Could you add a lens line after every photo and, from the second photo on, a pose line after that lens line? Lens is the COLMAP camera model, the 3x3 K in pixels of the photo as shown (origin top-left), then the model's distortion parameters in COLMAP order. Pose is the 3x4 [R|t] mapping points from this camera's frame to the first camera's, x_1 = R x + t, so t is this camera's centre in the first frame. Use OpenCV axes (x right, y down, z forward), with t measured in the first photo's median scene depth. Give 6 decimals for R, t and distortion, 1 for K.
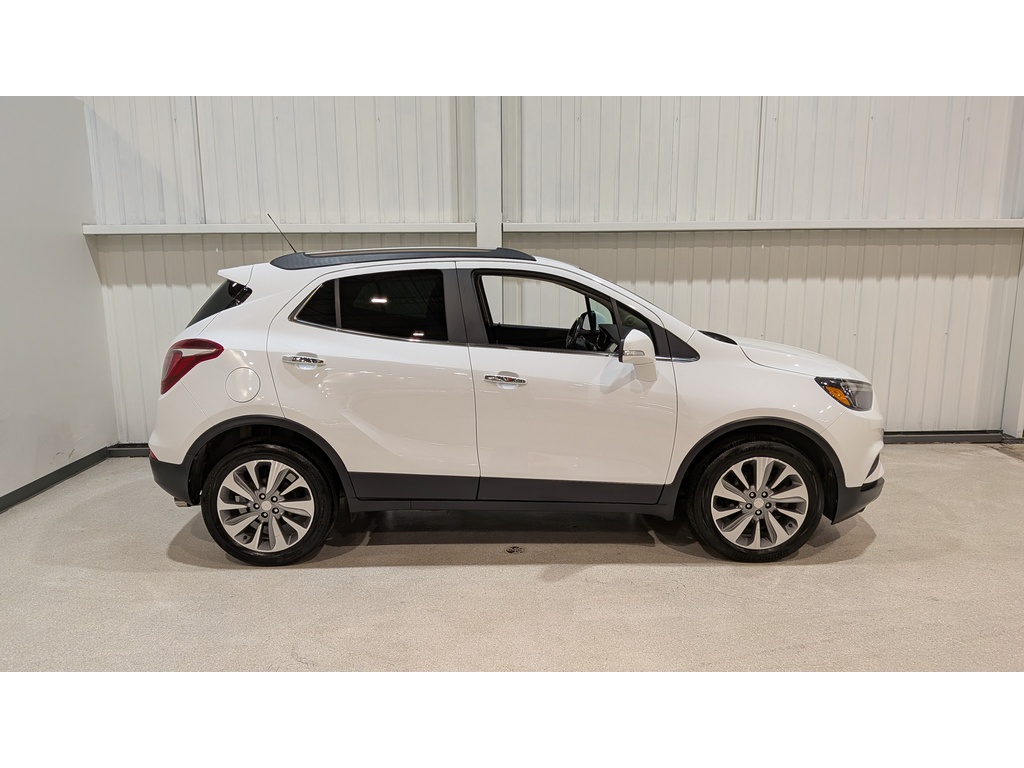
lens RADIAL K [[715.4, 0, 516.0], [0, 715.4, 391.1], [0, 0, 1]] dist [0.071896, -0.121380]
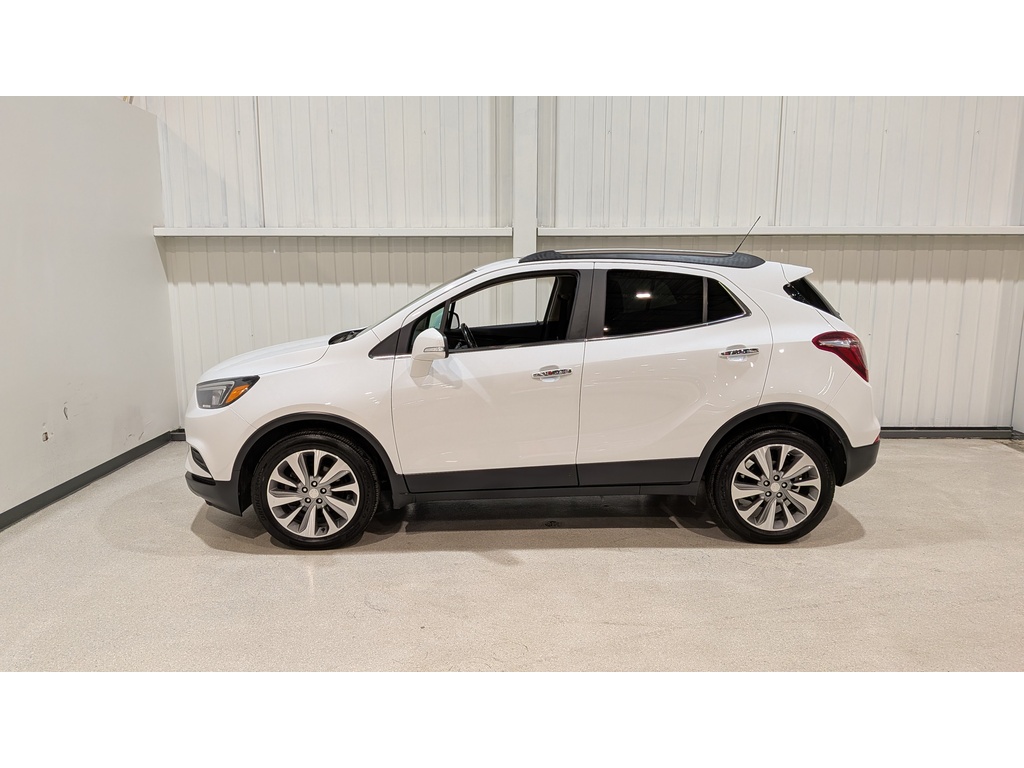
lens RADIAL K [[728.8, 0, 505.5], [0, 728.8, 382.9], [0, 0, 1]] dist [0.078908, -0.128396]
pose [[0.999521, 0.010947, -0.028956, -0.031754], [-0.011450, 0.999785, -0.017277, 0.018009], [0.028760, 0.017600, 0.999431, -0.093212]]
